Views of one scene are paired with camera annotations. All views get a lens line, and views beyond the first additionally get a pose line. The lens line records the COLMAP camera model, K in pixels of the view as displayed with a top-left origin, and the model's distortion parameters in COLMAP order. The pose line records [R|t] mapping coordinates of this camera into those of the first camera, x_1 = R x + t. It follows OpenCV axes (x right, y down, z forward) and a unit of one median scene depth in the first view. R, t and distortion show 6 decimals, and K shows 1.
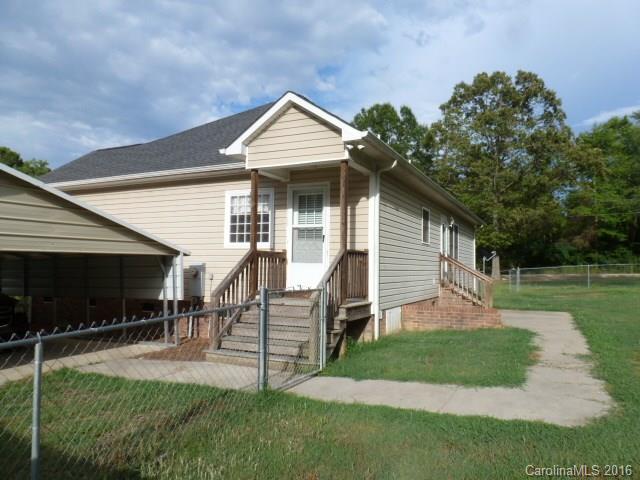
lens RADIAL K [[460.6, 0, 321.1], [0, 460.6, 237.0], [0, 0, 1]] dist [-0.051512, 0.013504]
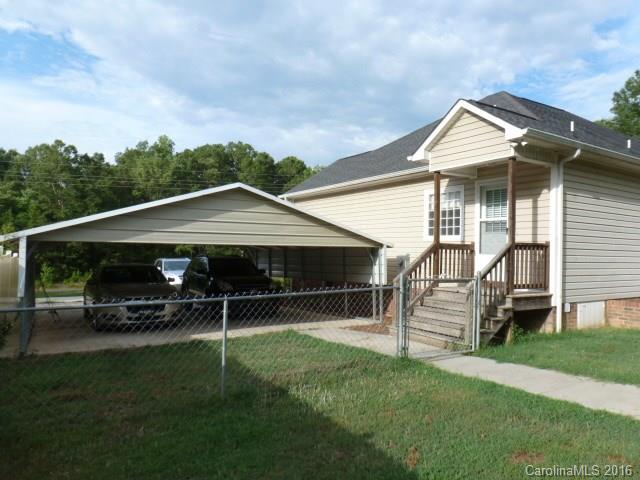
lens RADIAL K [[460.6, 0, 316.8], [0, 460.6, 240.8], [0, 0, 1]] dist [-0.051512, 0.013504]
pose [[0.837309, -0.008930, -0.546656, 0.203323], [0.027698, 0.999276, 0.026101, -0.013692], [0.546027, -0.036996, 0.836950, -0.096597]]
